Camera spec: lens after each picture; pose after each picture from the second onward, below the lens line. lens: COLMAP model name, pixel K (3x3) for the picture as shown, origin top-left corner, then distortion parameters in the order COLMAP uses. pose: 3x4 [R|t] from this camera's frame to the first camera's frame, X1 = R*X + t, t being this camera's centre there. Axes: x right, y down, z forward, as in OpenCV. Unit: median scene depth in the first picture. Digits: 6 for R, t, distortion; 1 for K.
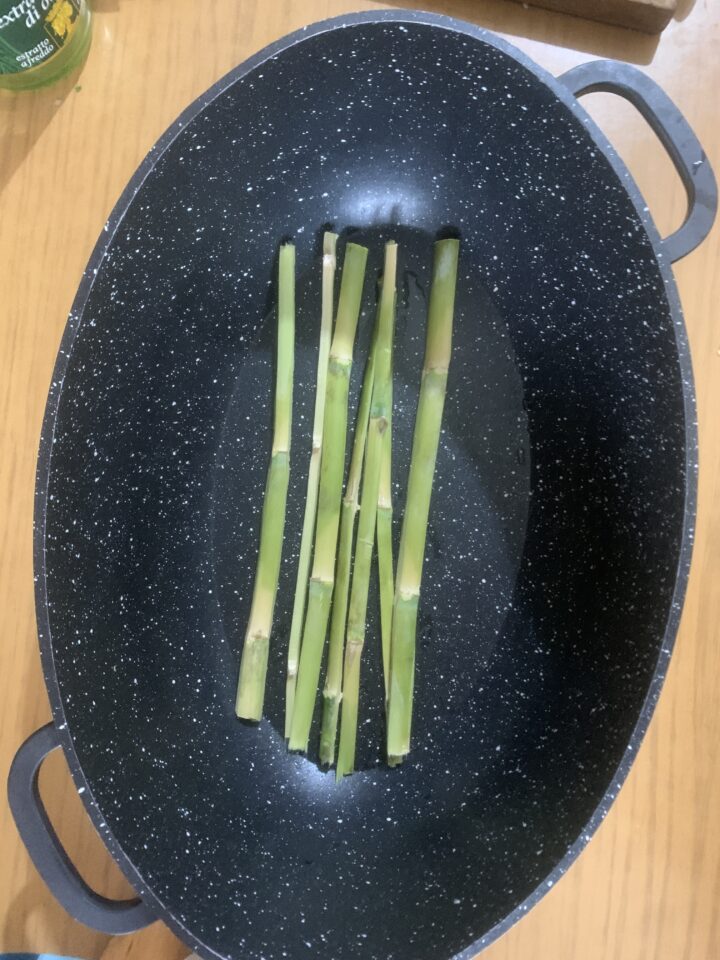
lens RADIAL K [[733.4, 0, 360.8], [0, 733.4, 477.8], [0, 0, 1]] dist [0.012823, 0.004762]
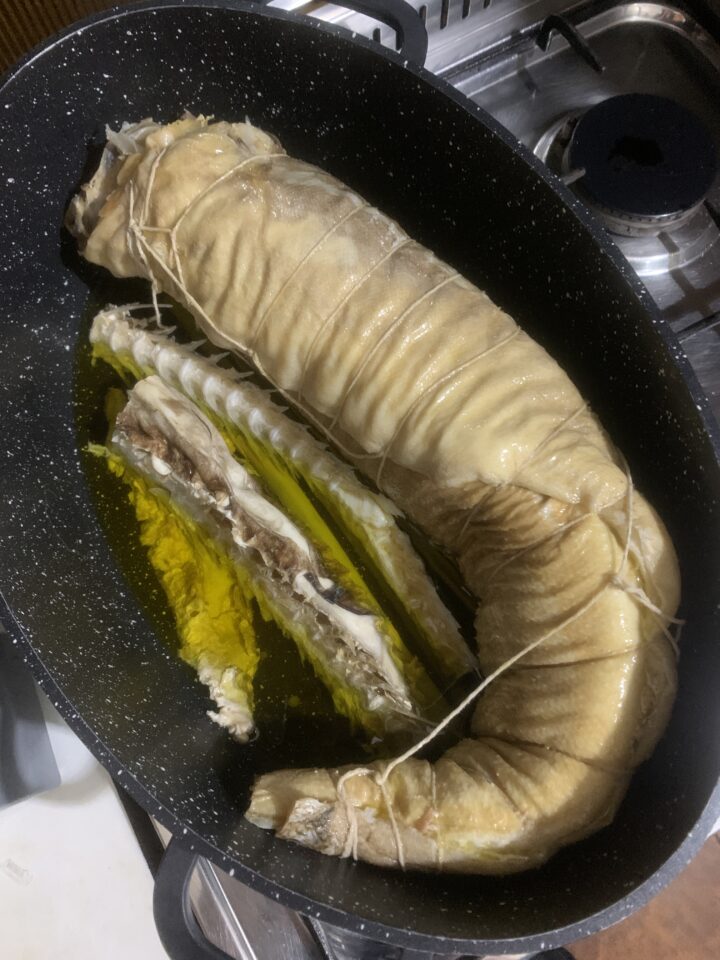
lens RADIAL K [[733.4, 0, 359.4], [0, 733.4, 481.0], [0, 0, 1]] dist [0.012823, 0.004762]
pose [[-0.792190, 0.600627, -0.108089, 0.113492], [-0.606578, -0.755476, 0.247626, -0.323150], [0.067073, 0.261731, 0.962807, 0.143863]]
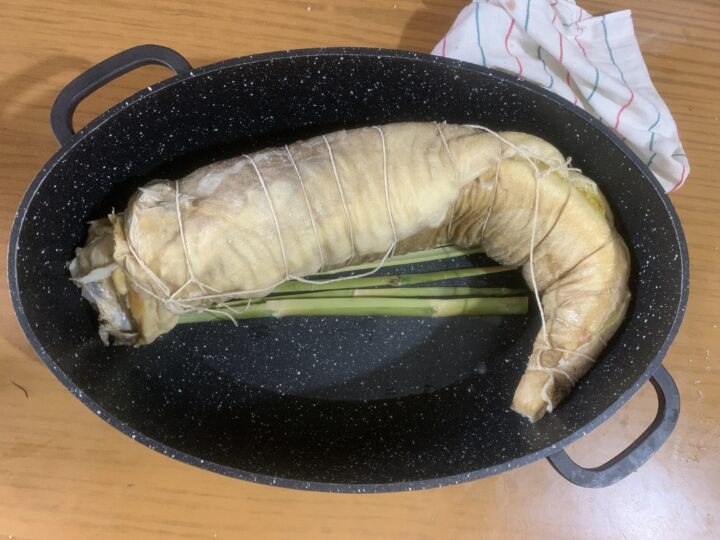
lens RADIAL K [[550.0, 0, 357.1], [0, 550.0, 268.5], [0, 0, 1]] dist [0.012823, 0.004762]
pose [[0.096860, 0.986422, -0.132629, 0.168015], [-0.994292, 0.089908, -0.057453, 0.101758], [-0.044749, 0.137436, 0.989499, -0.076519]]
